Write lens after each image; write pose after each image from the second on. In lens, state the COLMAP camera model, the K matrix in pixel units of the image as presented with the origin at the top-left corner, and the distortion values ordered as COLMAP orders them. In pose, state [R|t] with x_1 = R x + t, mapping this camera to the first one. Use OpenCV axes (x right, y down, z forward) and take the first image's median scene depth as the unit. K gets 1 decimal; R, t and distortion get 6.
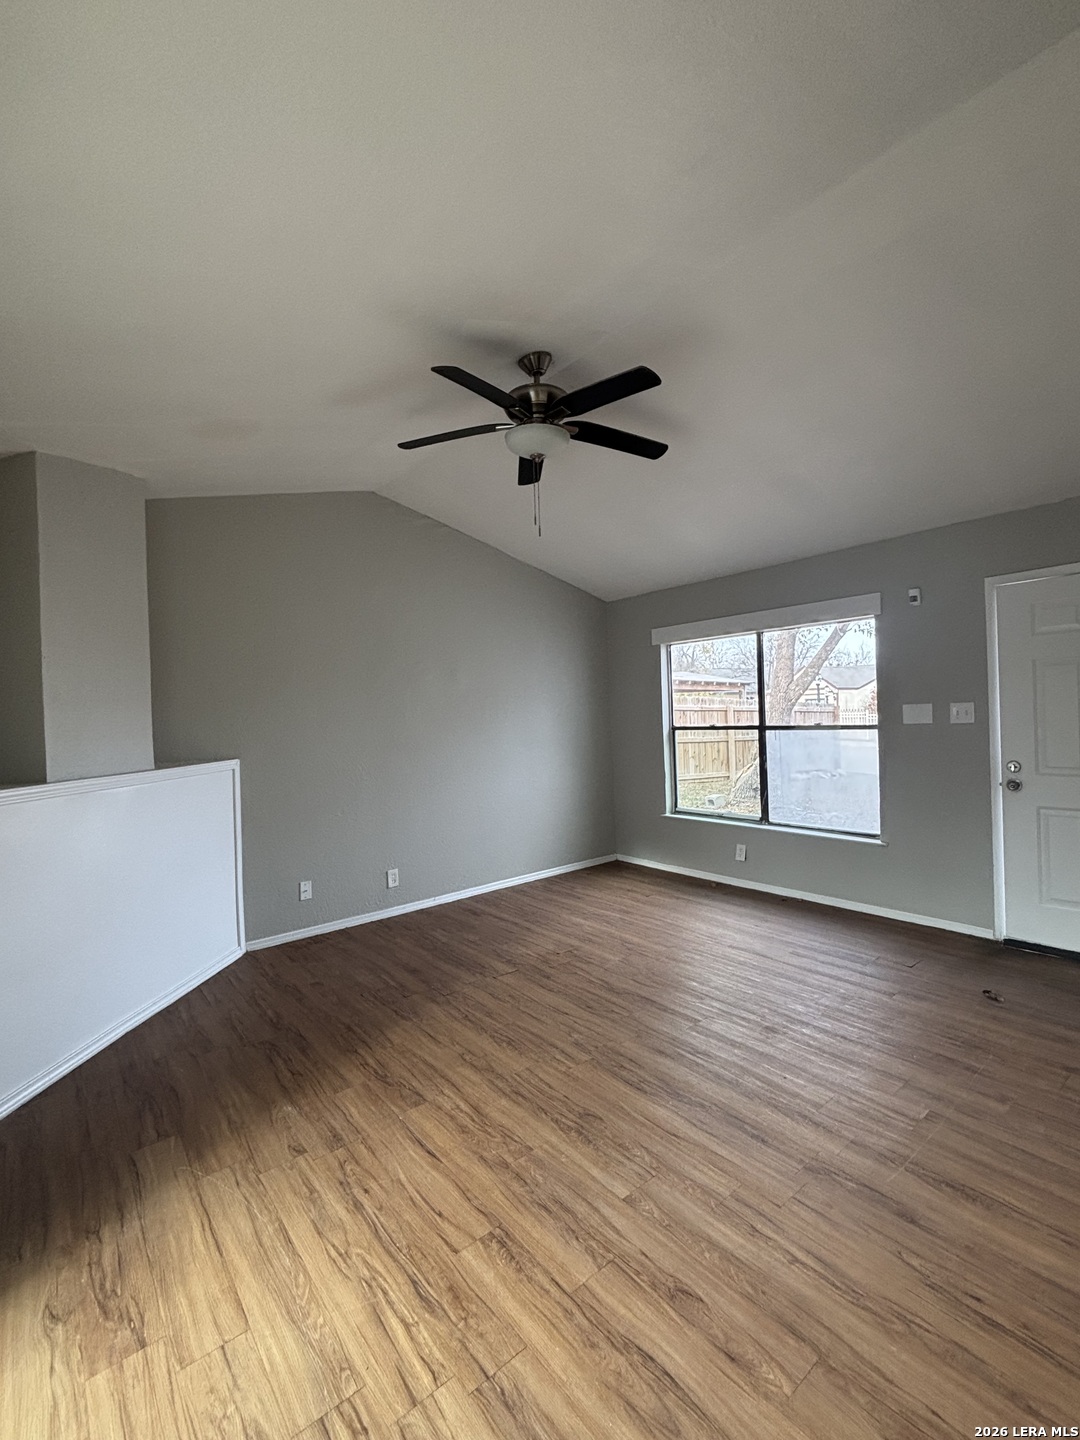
lens RADIAL K [[639.3, 0, 540.0], [0, 639.3, 720.0], [0, 0, 1]] dist [-0.044461, 0.000005]
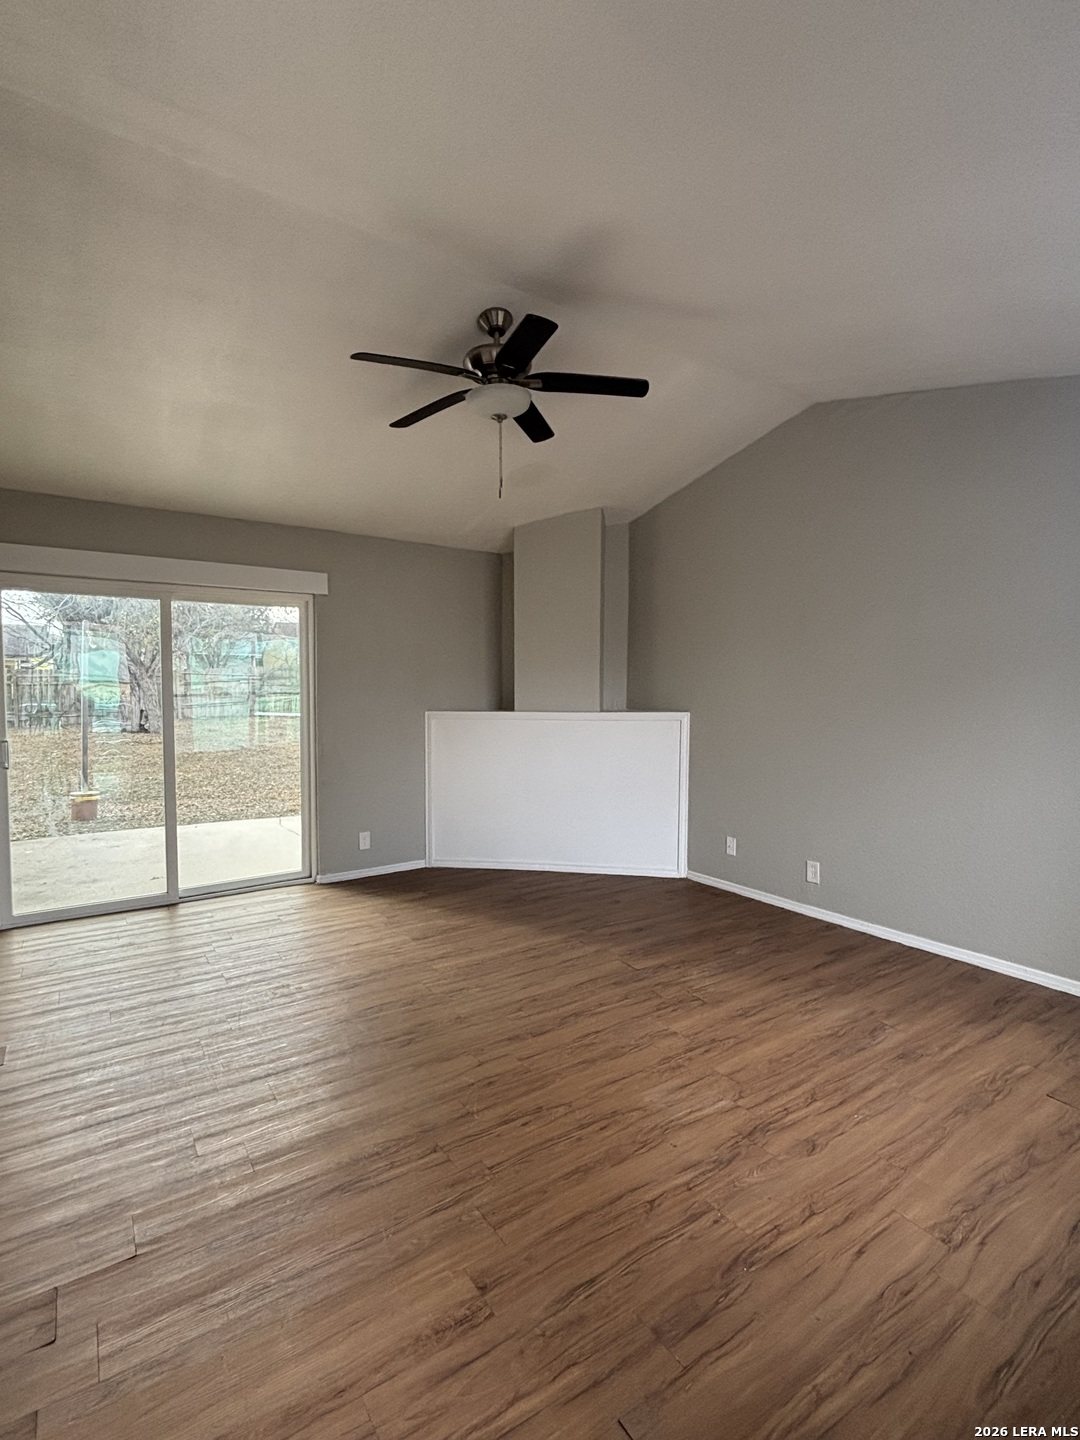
lens RADIAL K [[700.8, 0, 540.0], [0, 700.8, 720.0], [0, 0, 1]] dist [-0.000883, -0.000240]
pose [[-0.085178, 0.090139, -0.992280, 0.839189], [-0.007743, 0.995809, 0.091124, -0.040248], [0.996336, 0.015445, -0.084123, 0.854966]]
